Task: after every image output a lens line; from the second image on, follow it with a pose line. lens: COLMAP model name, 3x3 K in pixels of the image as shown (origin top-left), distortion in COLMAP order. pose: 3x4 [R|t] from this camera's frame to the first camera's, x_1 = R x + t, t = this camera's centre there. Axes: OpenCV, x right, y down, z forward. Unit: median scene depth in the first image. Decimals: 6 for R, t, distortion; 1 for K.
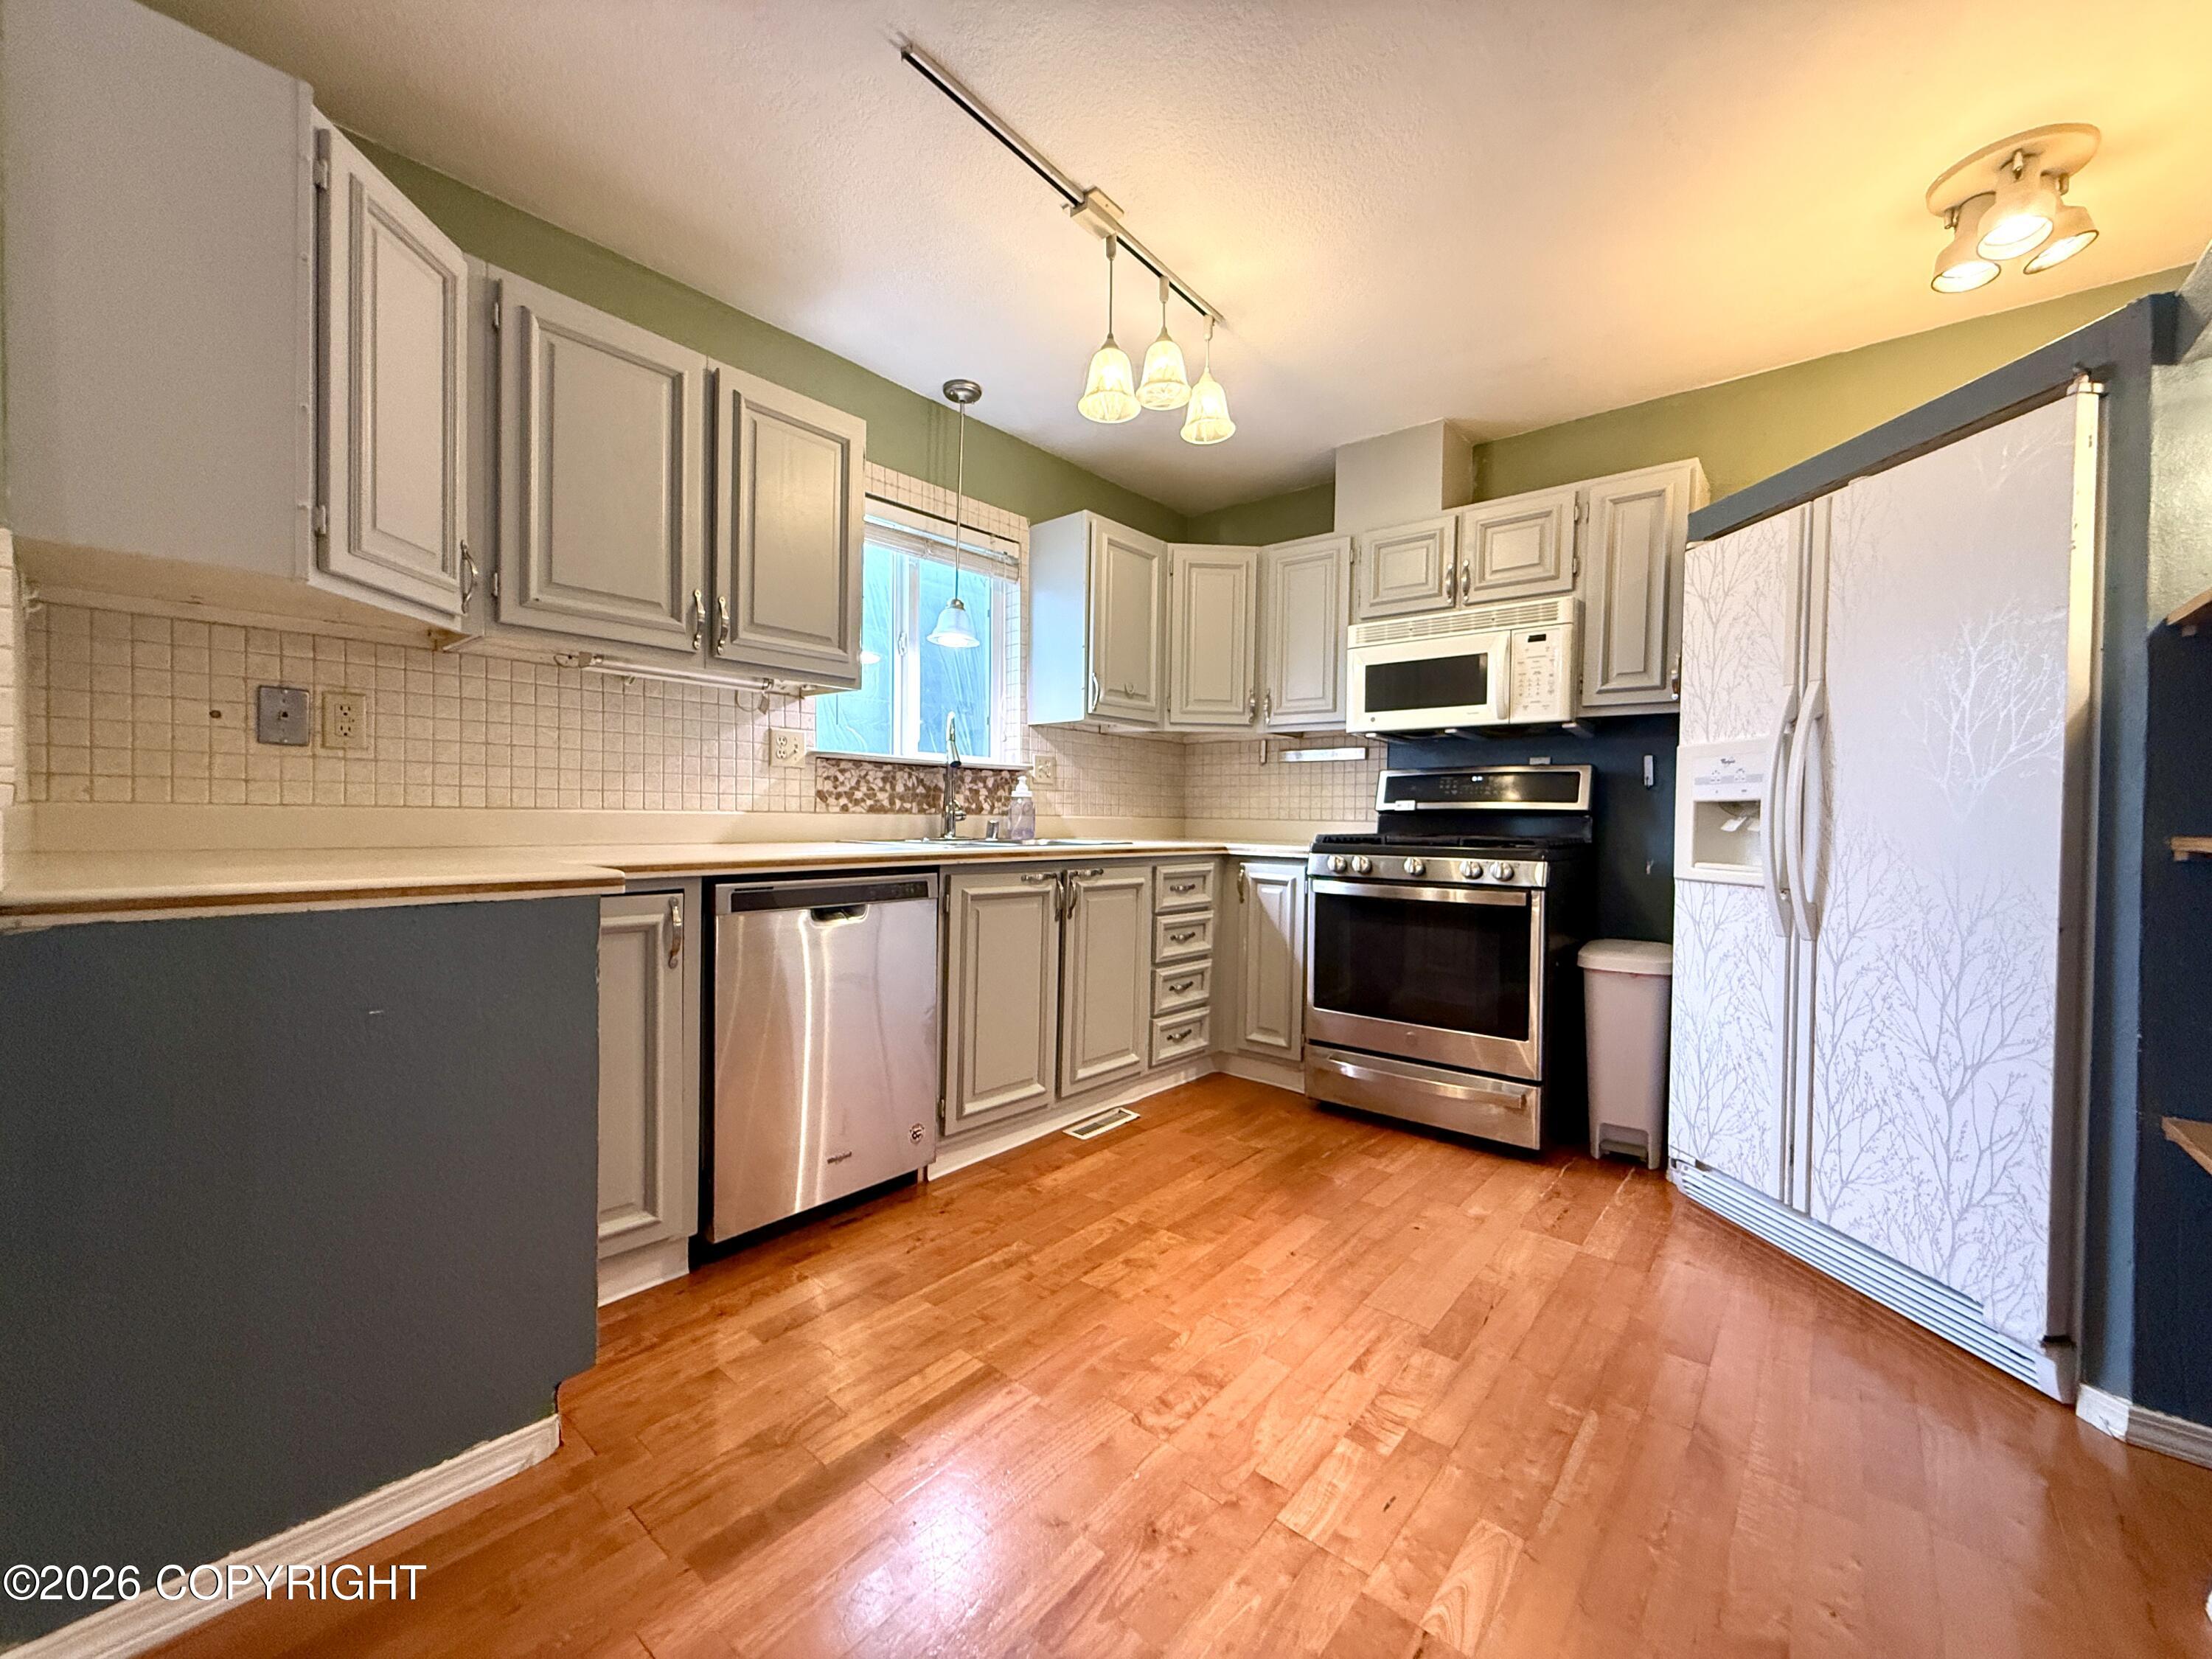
lens RADIAL K [[879.2, 0, 1098.3], [0, 879.2, 834.2], [0, 0, 1]] dist [0.000253, 0.000494]
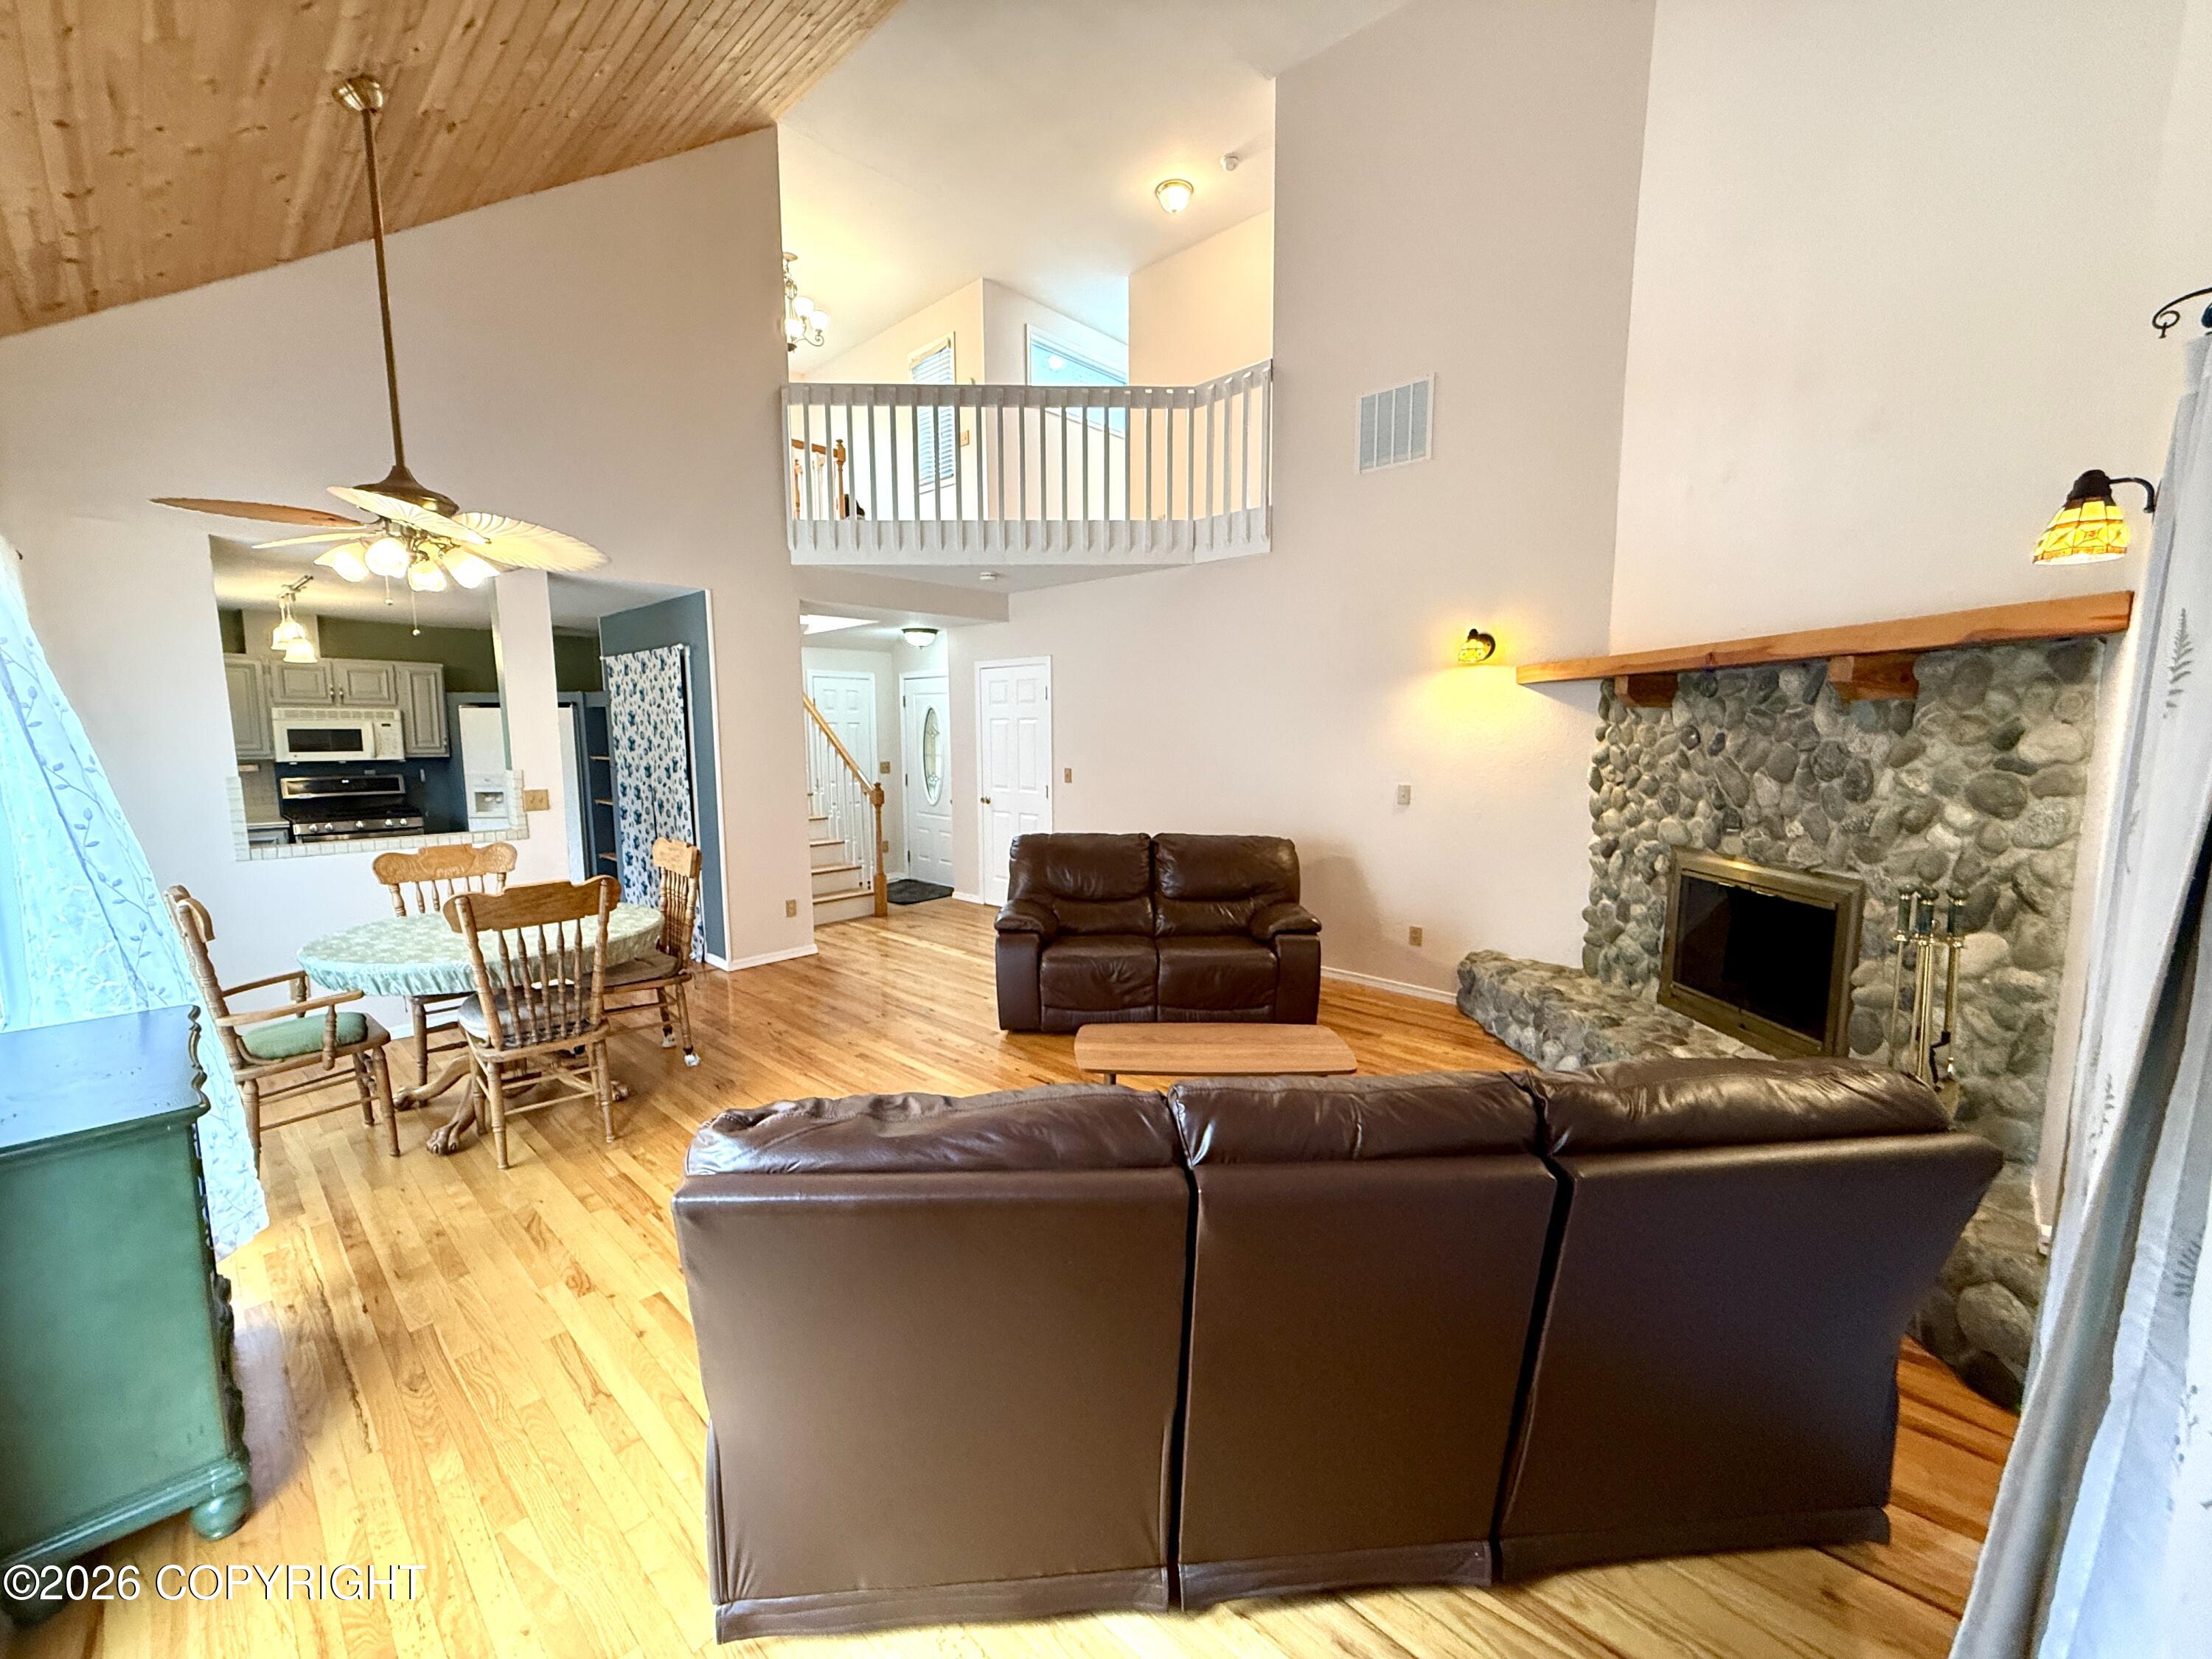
lens RADIAL K [[879.2, 0, 1098.3], [0, 879.2, 834.2], [0, 0, 1]] dist [0.000253, 0.000494]
pose [[0.039428, -0.133275, 0.990295, -1.857348], [0.019272, 0.990982, 0.132600, -0.206496], [-0.999037, 0.013857, 0.041641, -1.056117]]
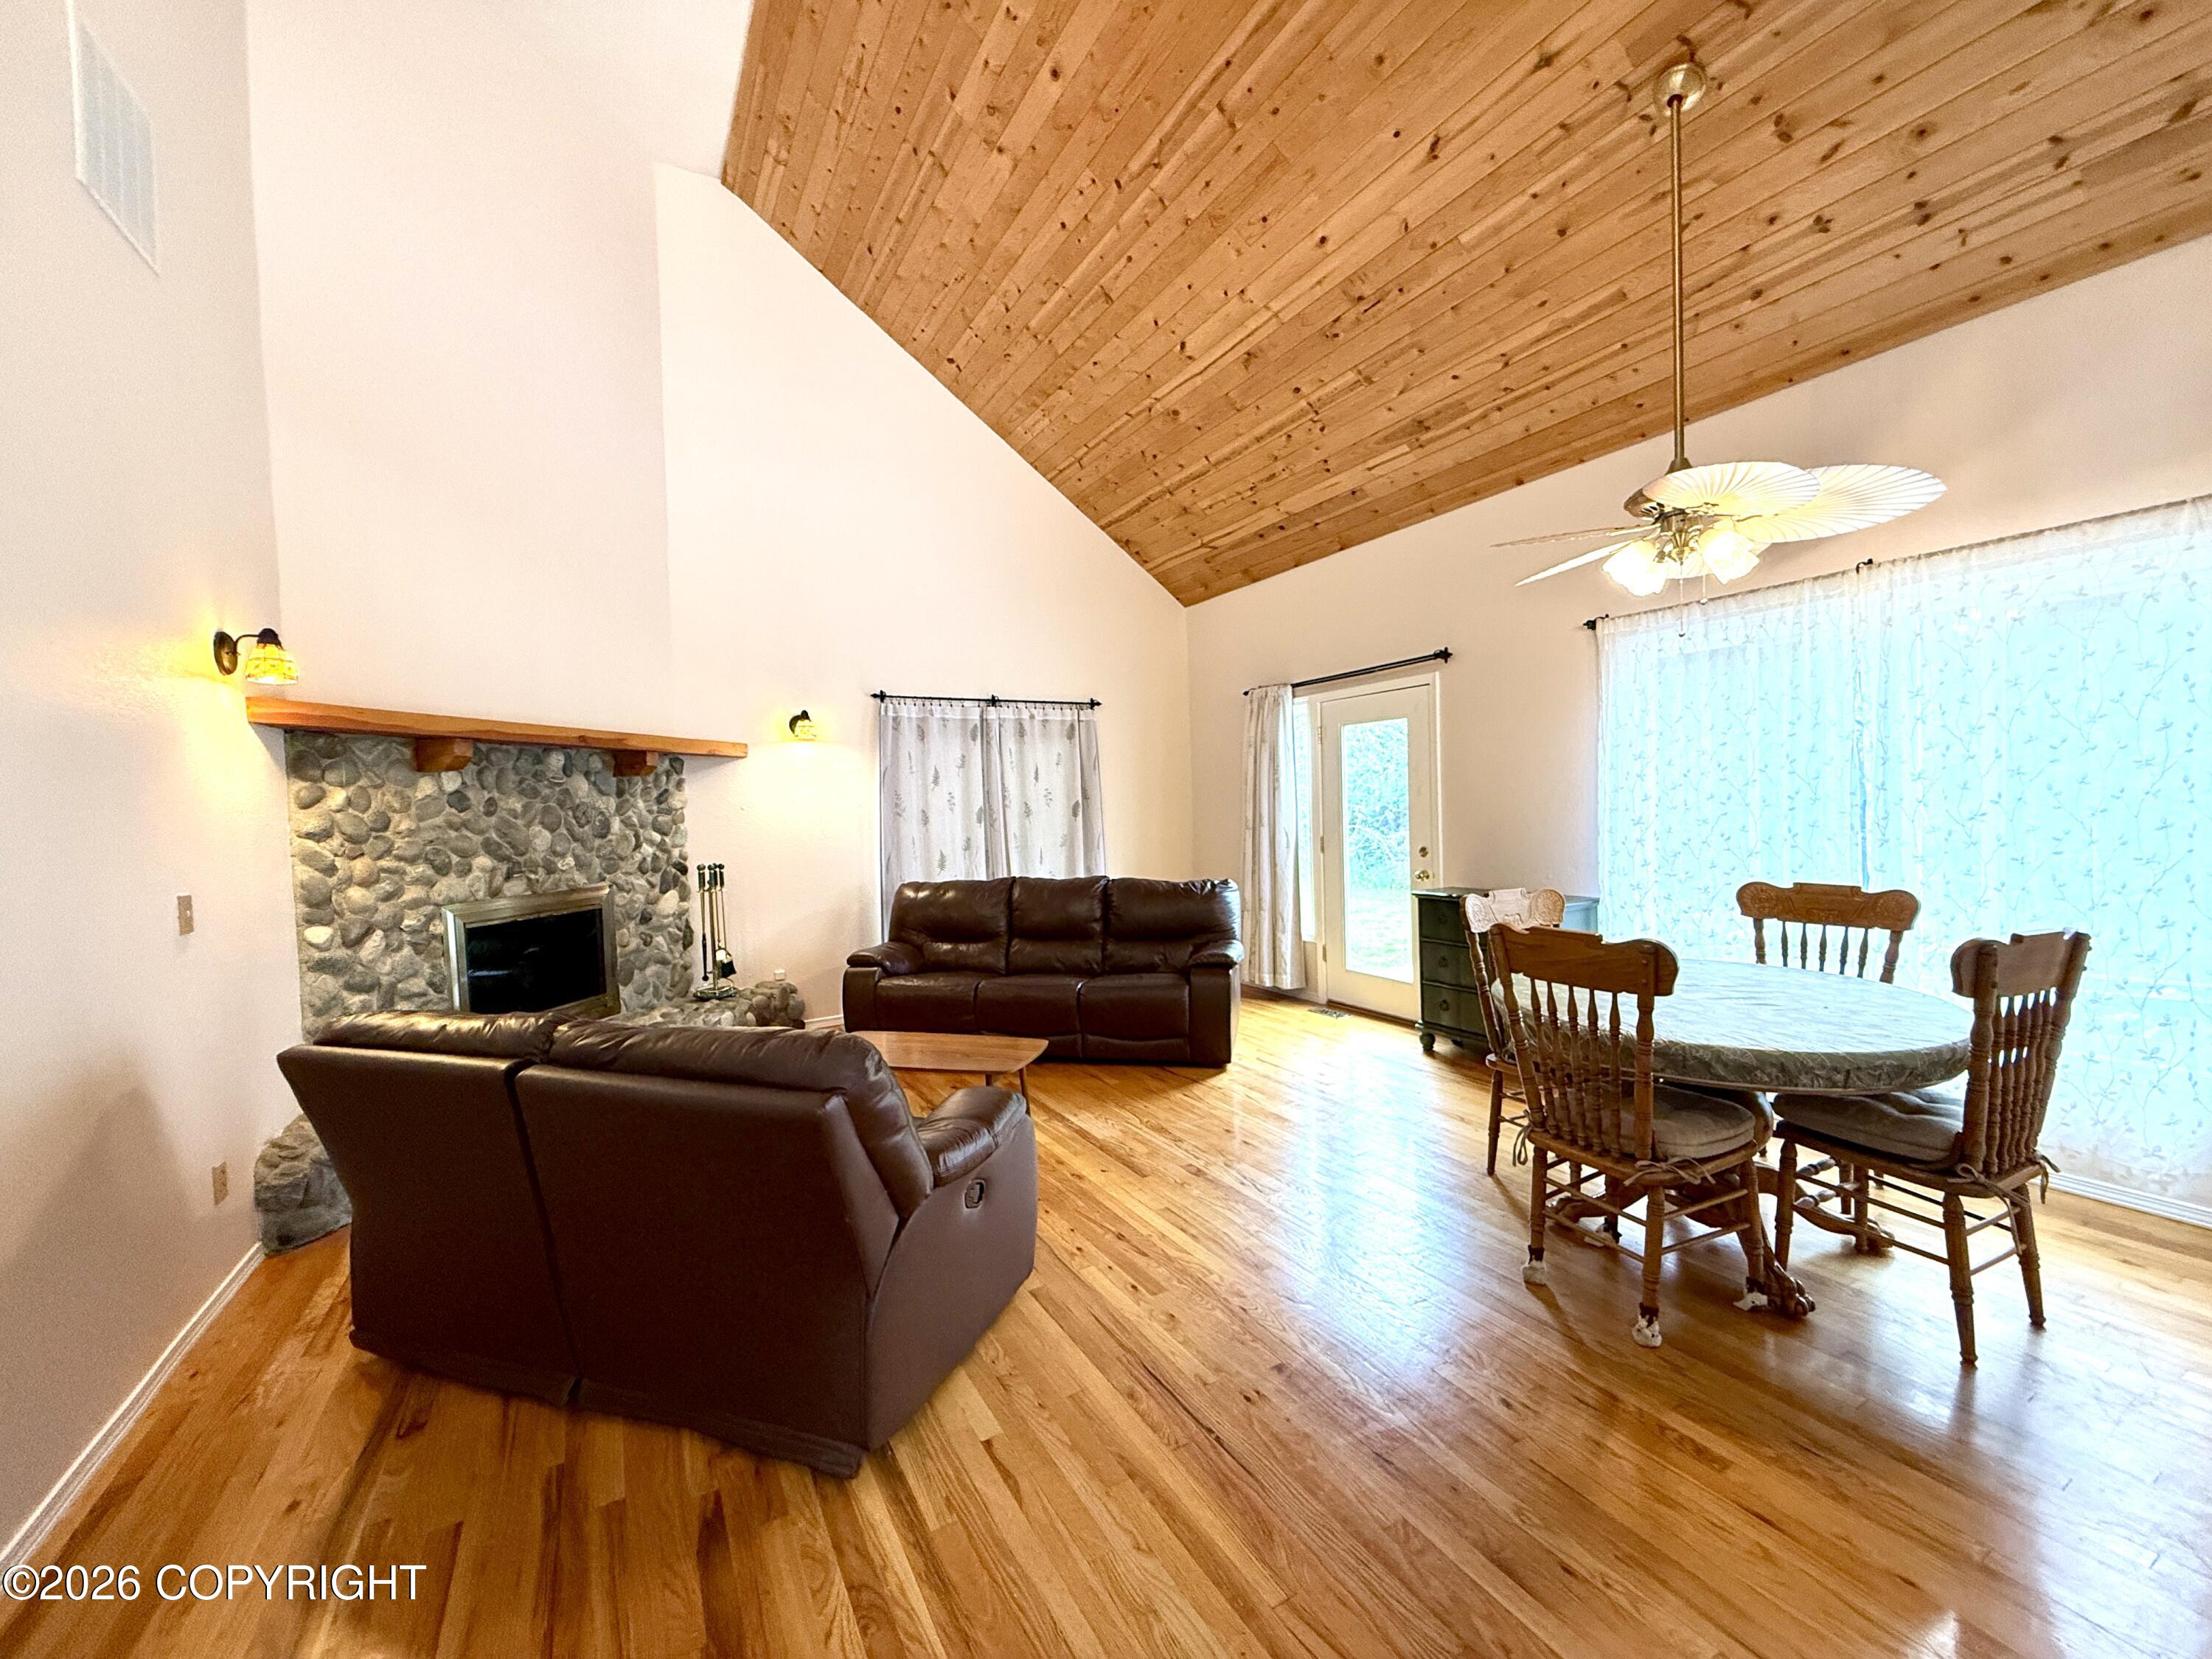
lens RADIAL K [[879.2, 0, 1098.3], [0, 879.2, 834.2], [0, 0, 1]] dist [0.000253, 0.000494]
pose [[-0.343406, 0.030941, -0.938677, 0.449963], [0.013022, 0.999518, 0.028183, -0.132815], [0.939097, -0.002545, -0.343643, -0.435925]]
